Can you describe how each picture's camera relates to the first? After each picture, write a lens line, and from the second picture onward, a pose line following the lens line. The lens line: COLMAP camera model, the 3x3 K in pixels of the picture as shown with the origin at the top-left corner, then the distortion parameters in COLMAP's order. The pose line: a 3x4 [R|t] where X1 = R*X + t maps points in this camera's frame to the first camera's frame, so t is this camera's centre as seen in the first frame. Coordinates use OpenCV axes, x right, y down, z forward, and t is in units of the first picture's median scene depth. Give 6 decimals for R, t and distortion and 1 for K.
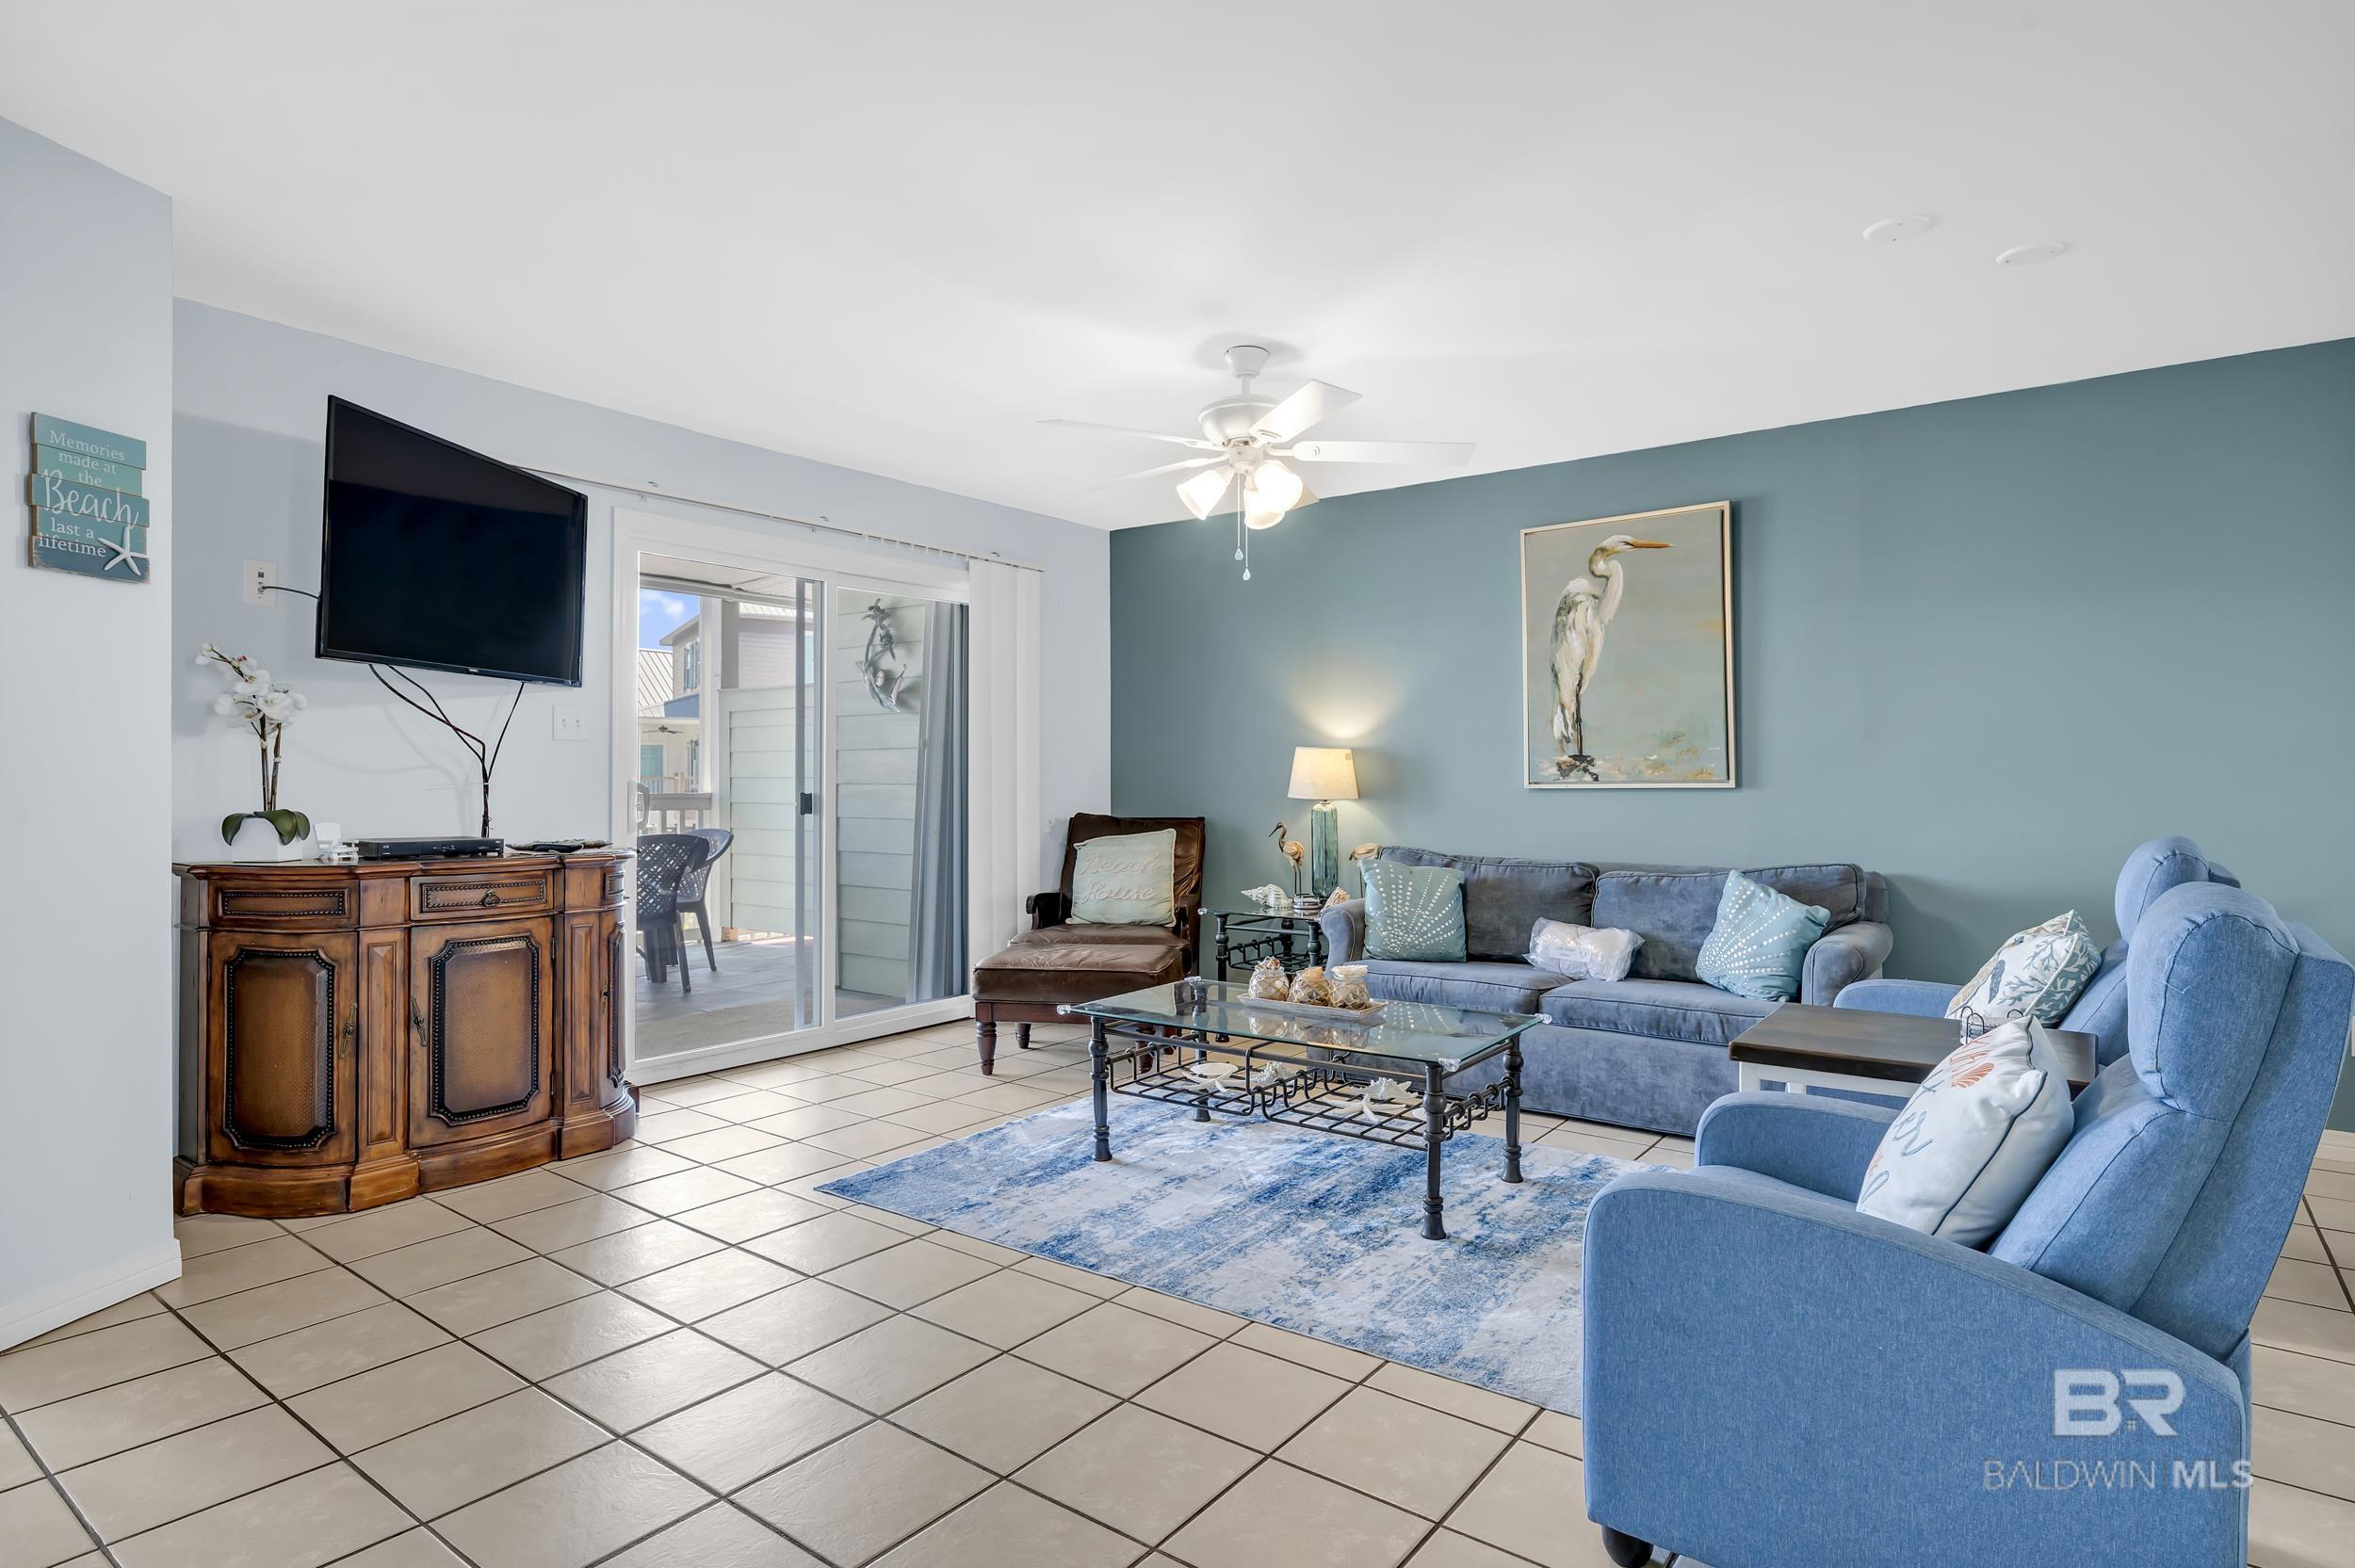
lens RADIAL K [[1234.8, 0, 1186.2], [0, 1234.8, 774.6], [0, 0, 1]] dist [0.007479, 0.000754]
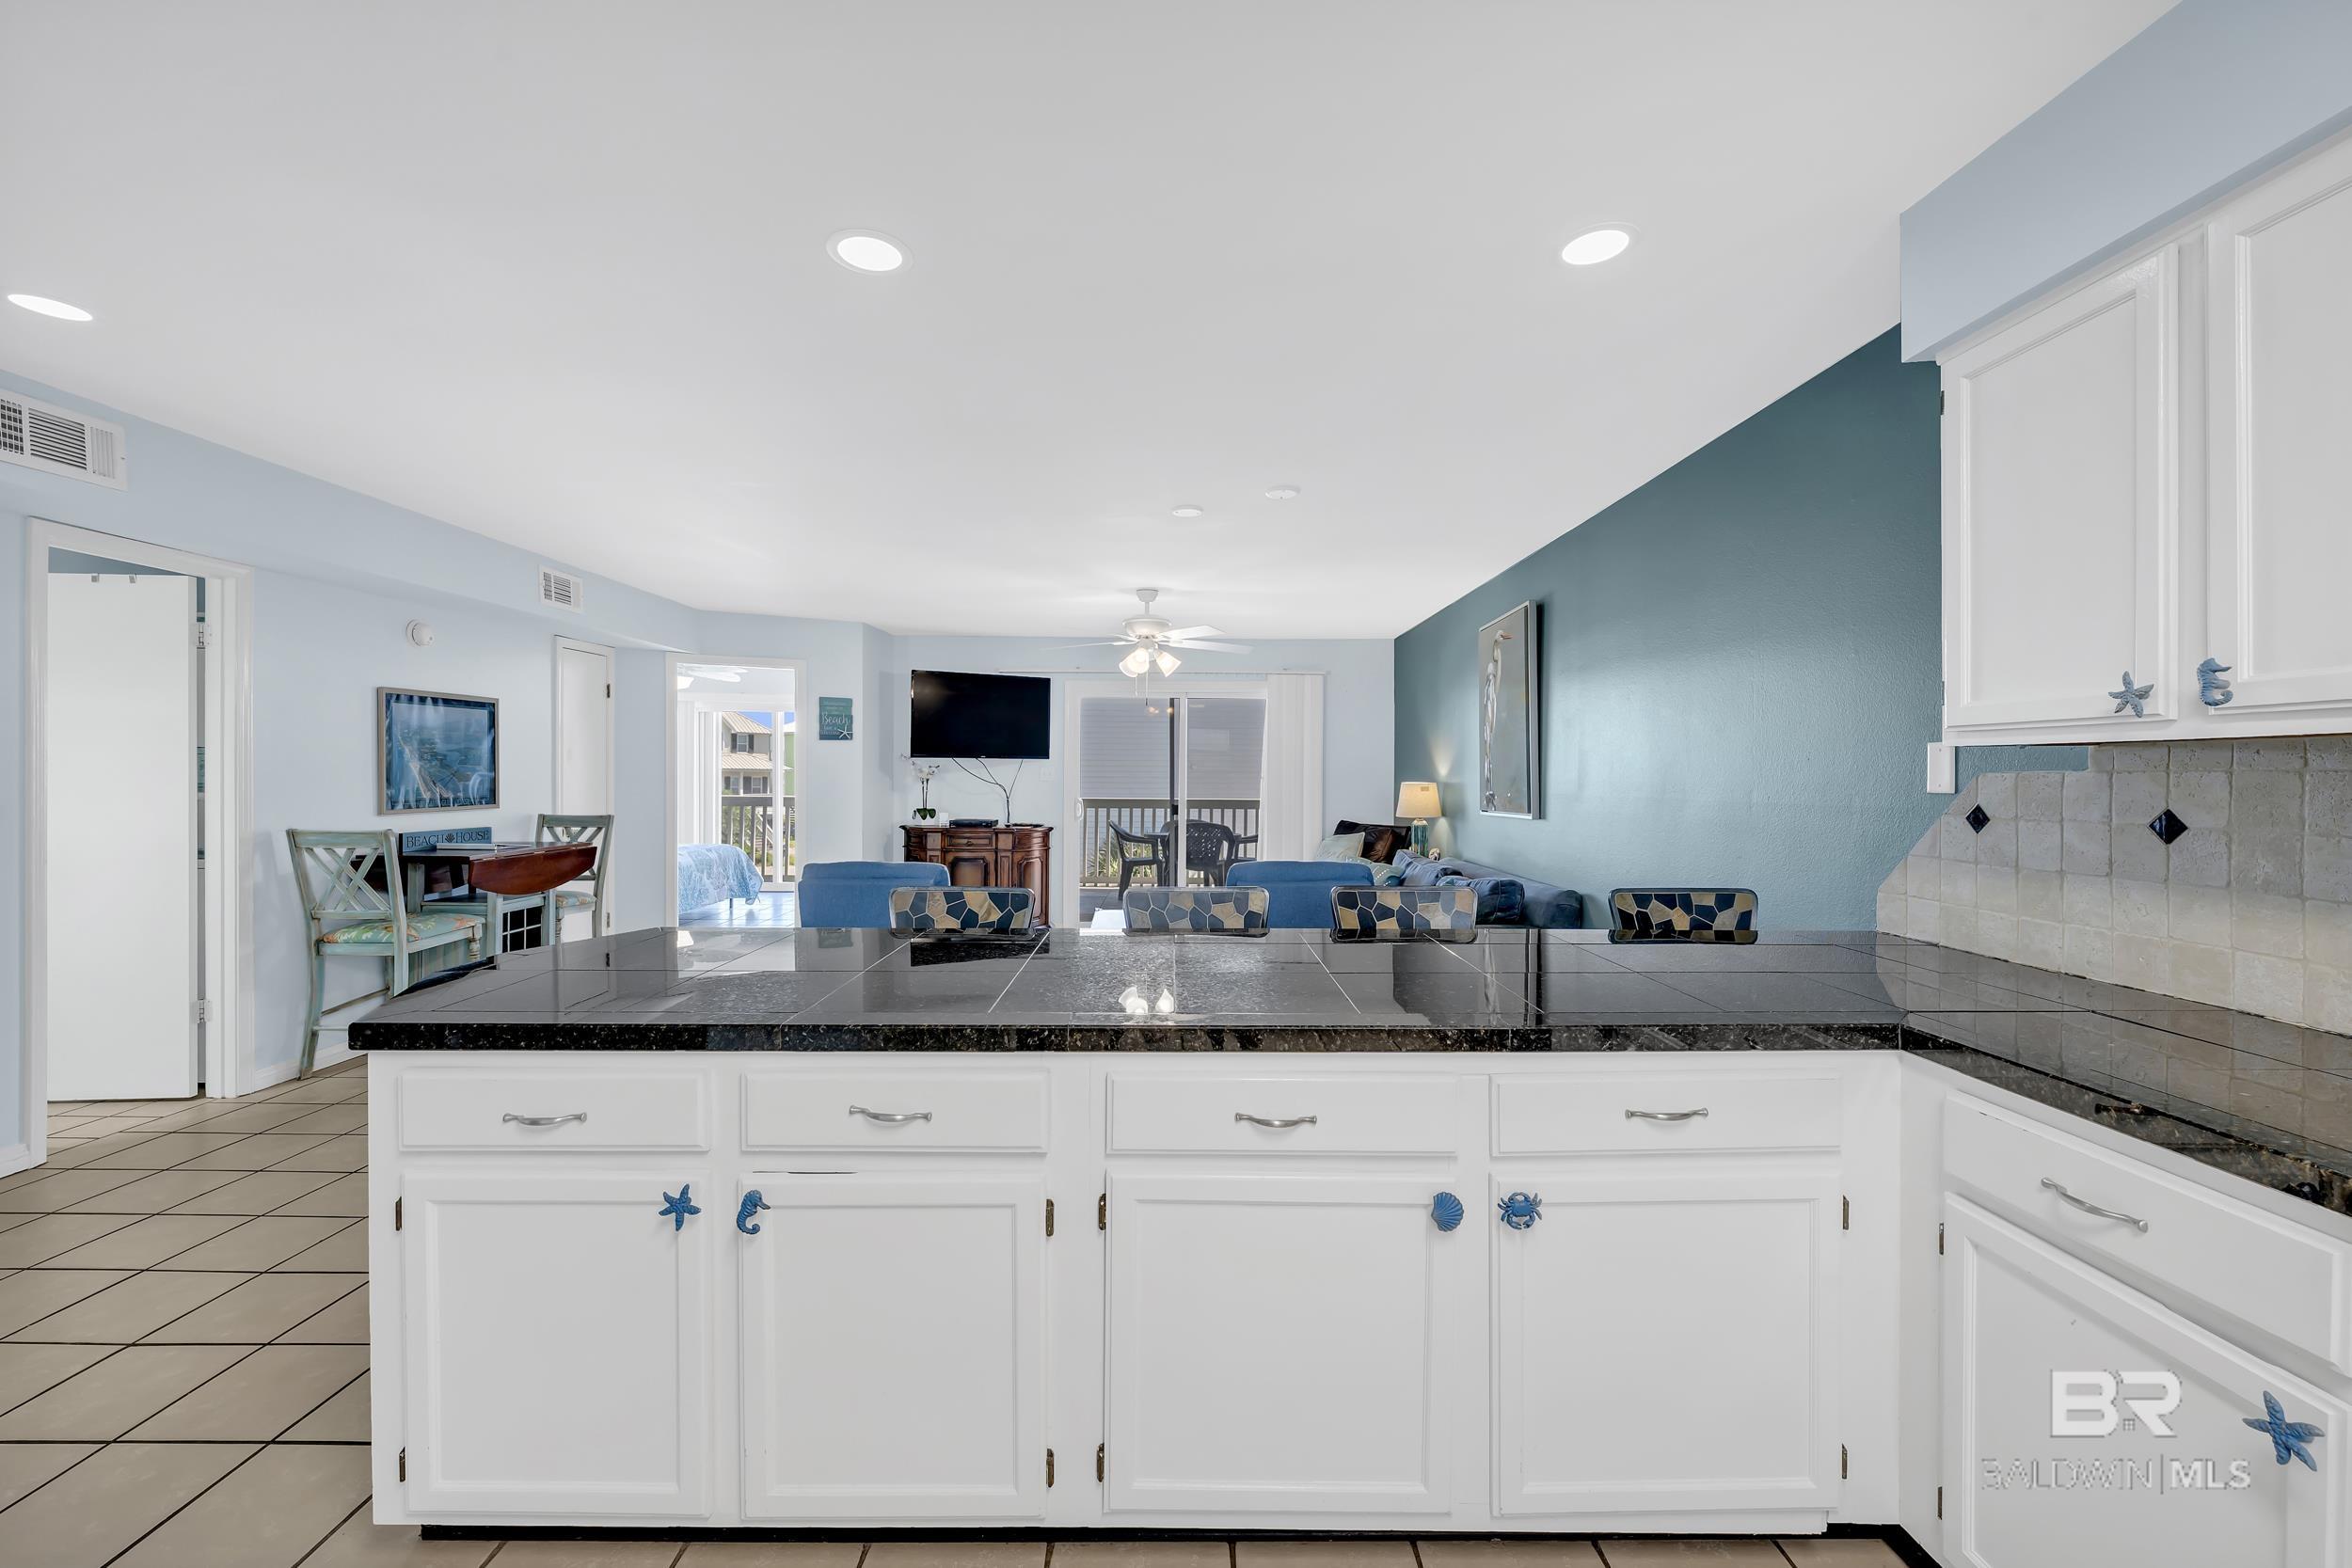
lens RADIAL K [[935.0, 0, 1181.4], [0, 935.0, 774.6], [0, 0, 1]] dist [-0.000210, 0.000096]
pose [[0.604424, -0.000583, -0.796662, 1.385554], [-0.001758, 0.999996, -0.002066, -0.046338], [0.796661, 0.002649, 0.604421, 0.143679]]
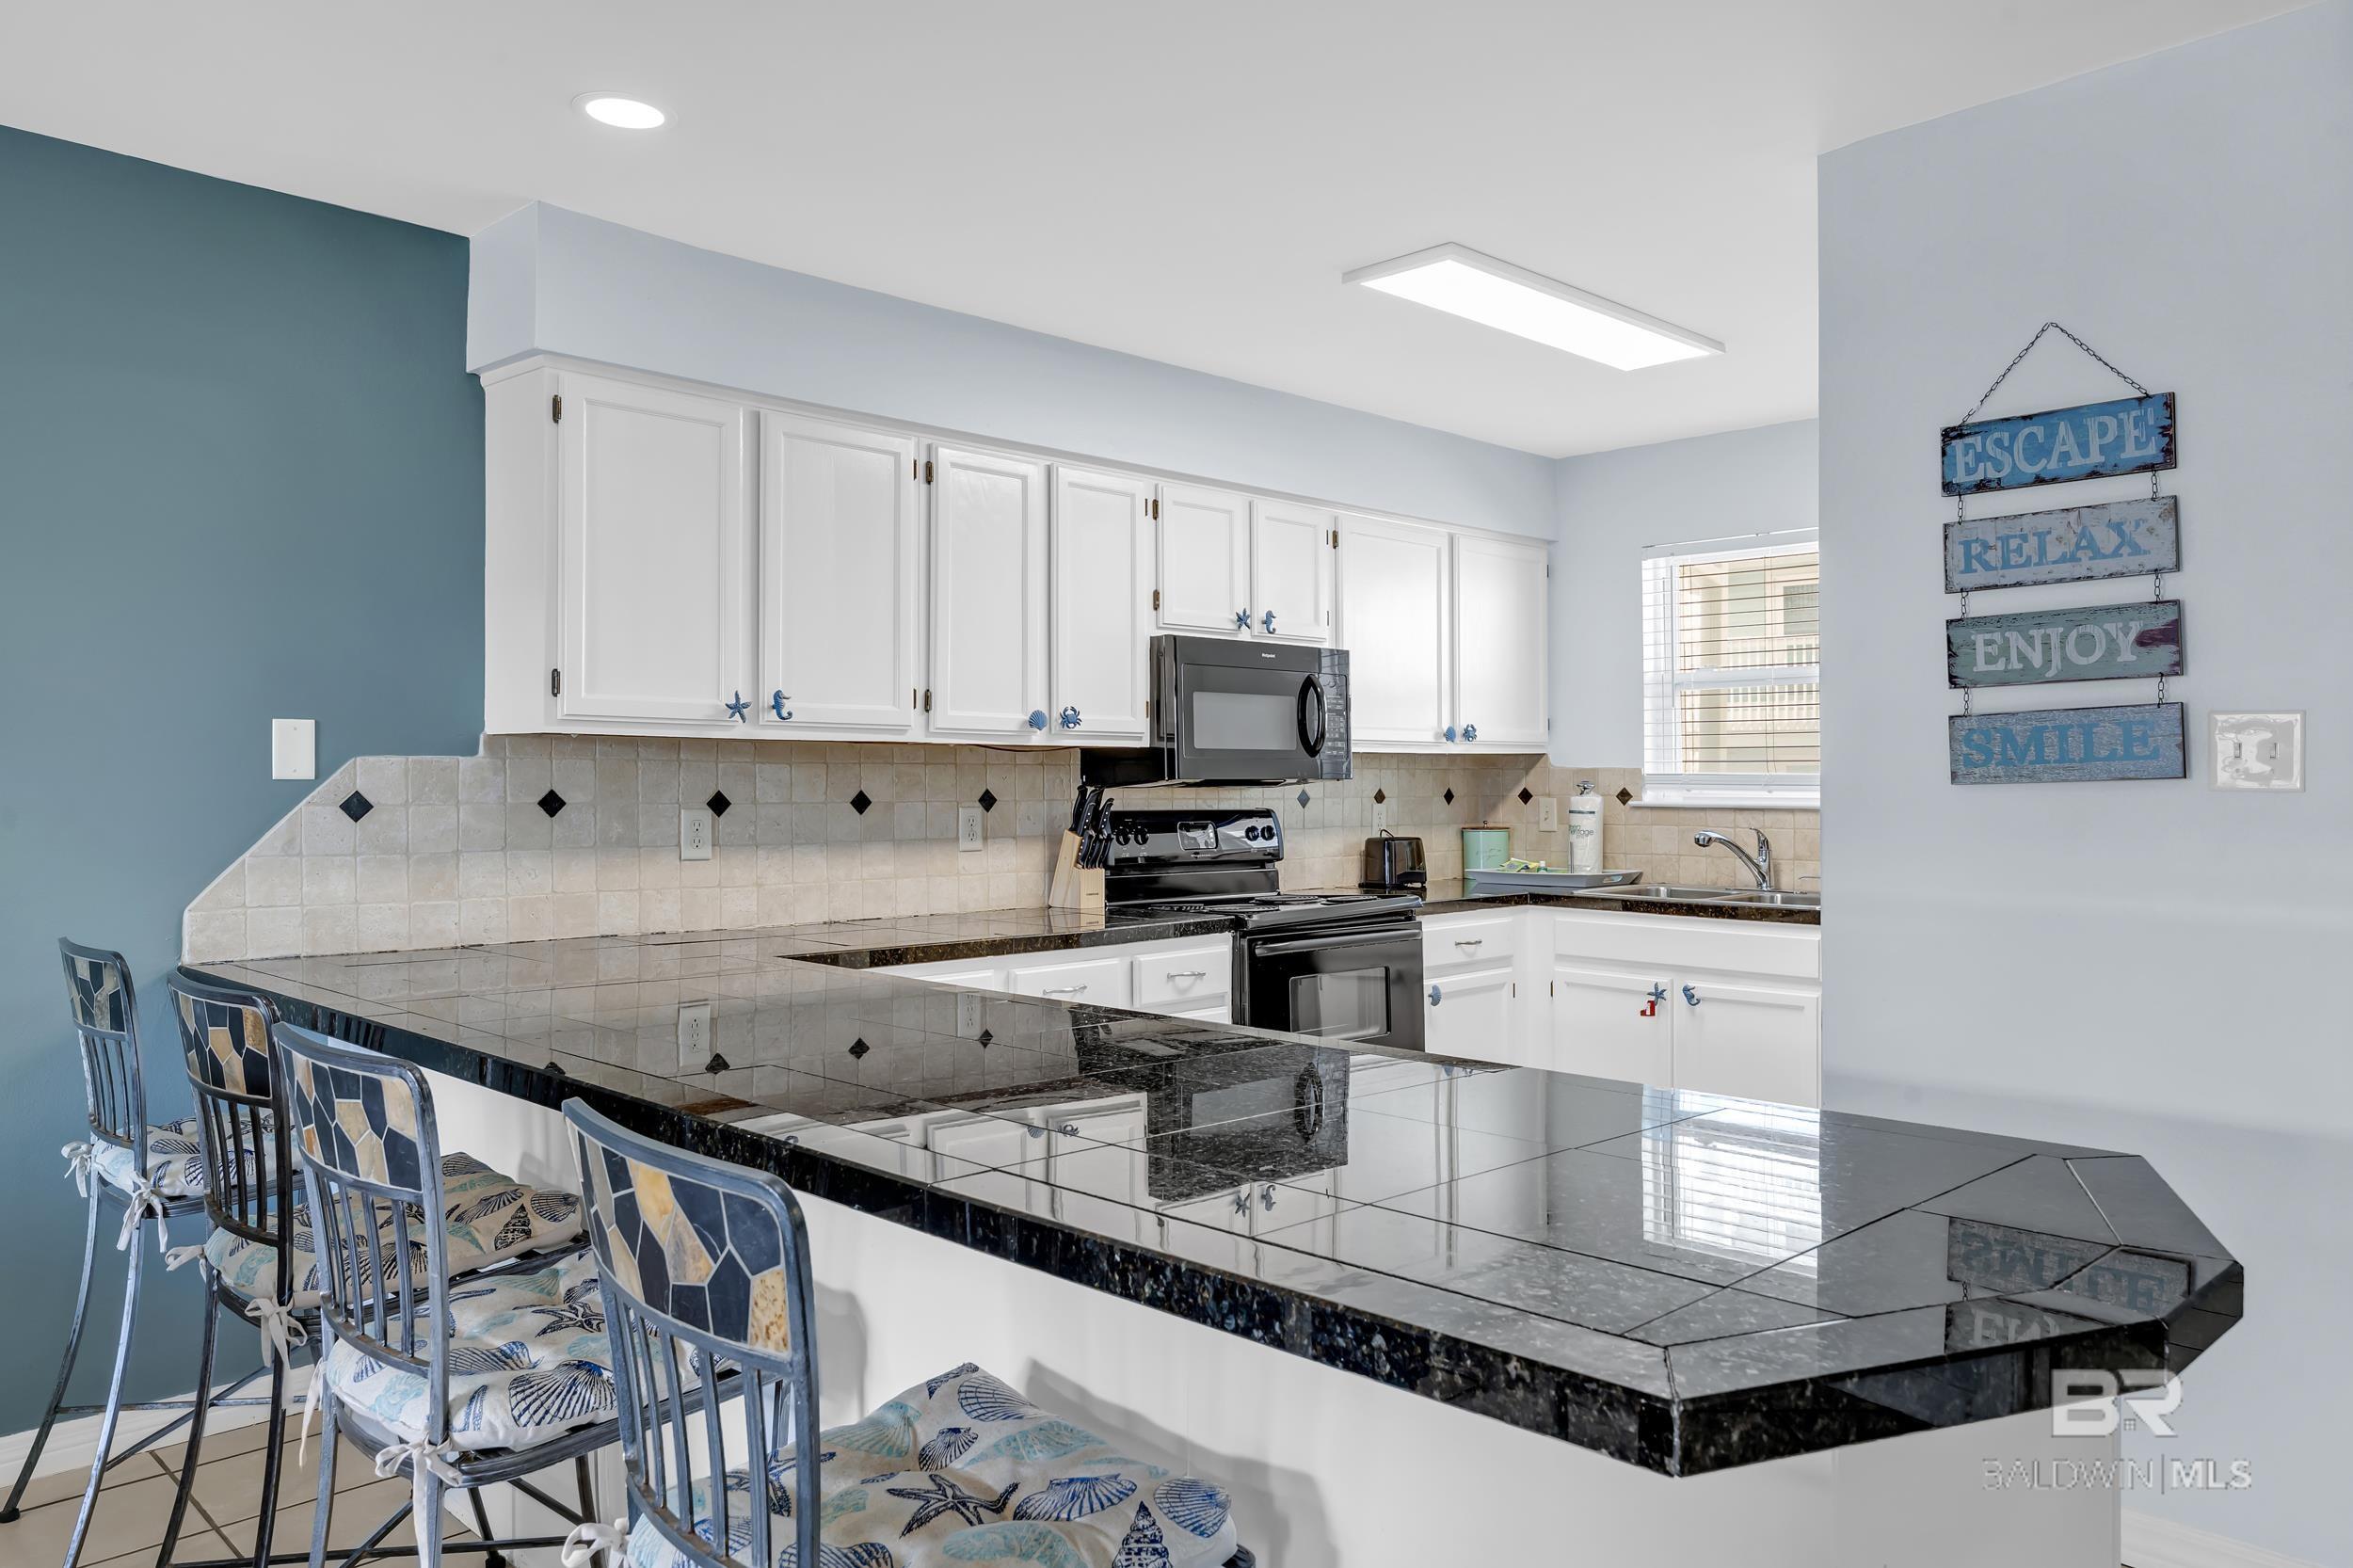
lens RADIAL K [[1611.3, 0, 1184.3], [0, 1611.3, 782.6], [0, 0, 1]] dist [0.007226, 0.003284]
pose [[0.148565, 0.001479, 0.988902, 0.316829], [-0.001120, 0.999998, -0.001328, -0.033000], [-0.988902, -0.000910, 0.148566, 0.295416]]
